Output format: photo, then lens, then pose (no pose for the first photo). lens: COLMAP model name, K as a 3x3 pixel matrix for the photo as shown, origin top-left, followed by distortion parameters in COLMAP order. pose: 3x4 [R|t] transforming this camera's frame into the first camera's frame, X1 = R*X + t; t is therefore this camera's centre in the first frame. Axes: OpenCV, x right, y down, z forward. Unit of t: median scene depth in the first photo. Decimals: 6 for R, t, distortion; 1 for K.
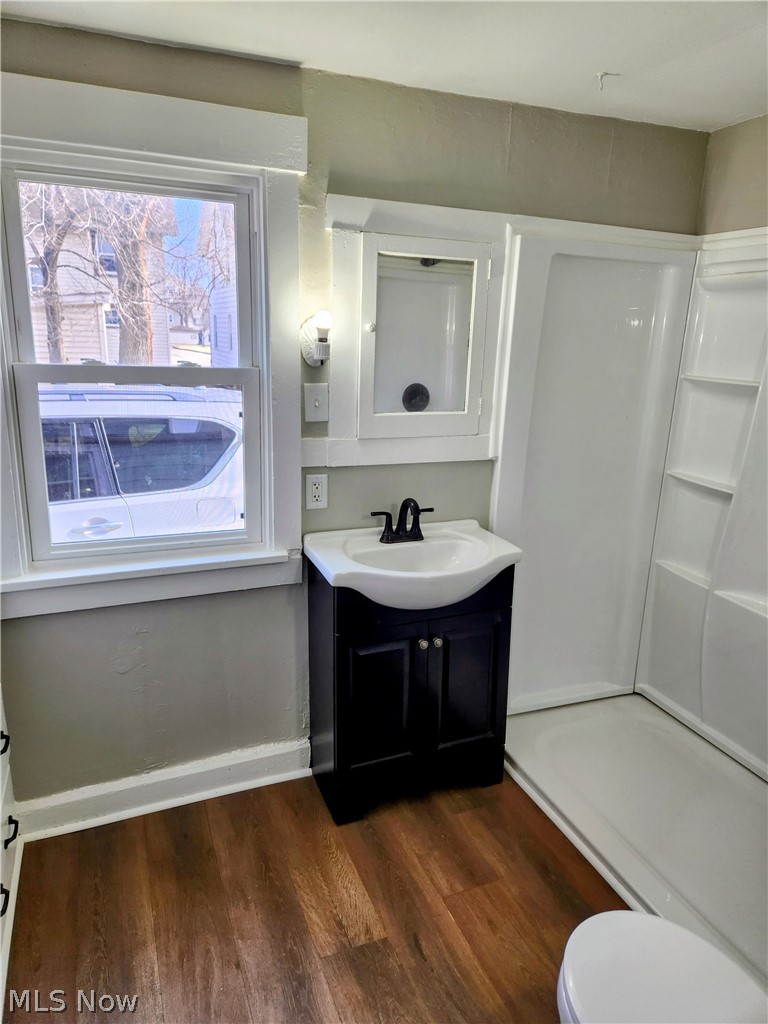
lens RADIAL K [[666.0, 0, 384.0], [0, 666.0, 512.0], [0, 0, 1]] dist [0.000675, 0.000008]
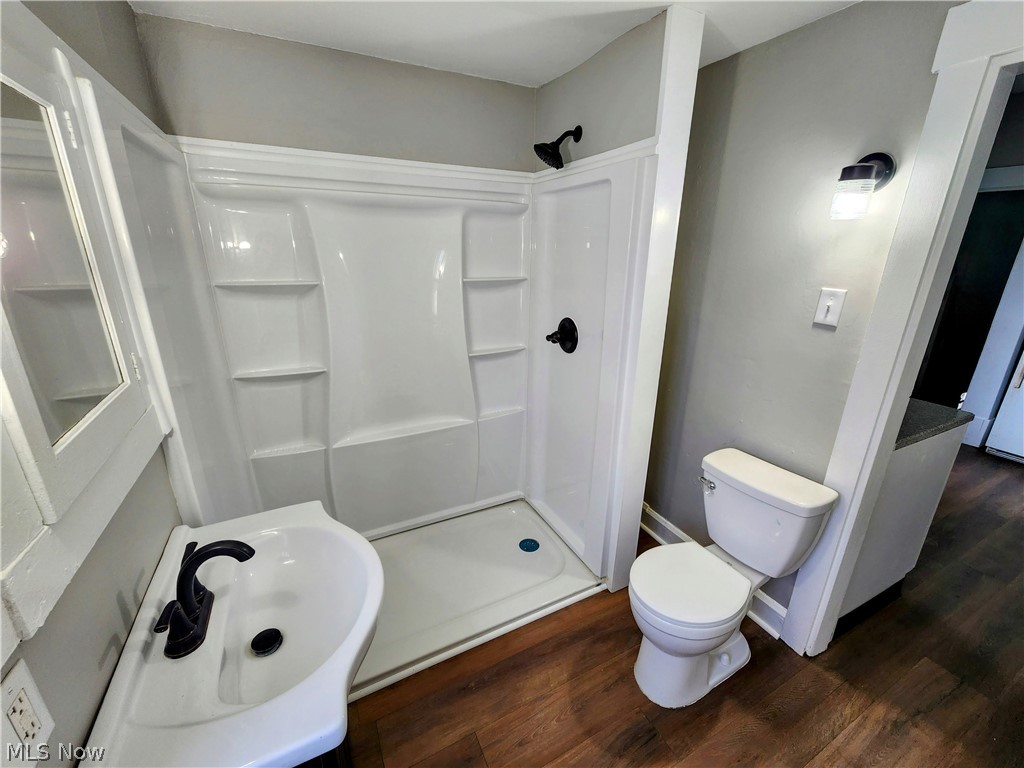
lens RADIAL K [[414.3, 0, 512.0], [0, 414.3, 384.0], [0, 0, 1]] dist [-0.000763, -0.000057]
pose [[-0.094442, -0.338402, 0.936250, -0.256666], [0.239819, 0.905025, 0.351307, -0.197867], [-0.966213, 0.257709, -0.004317, 0.668633]]
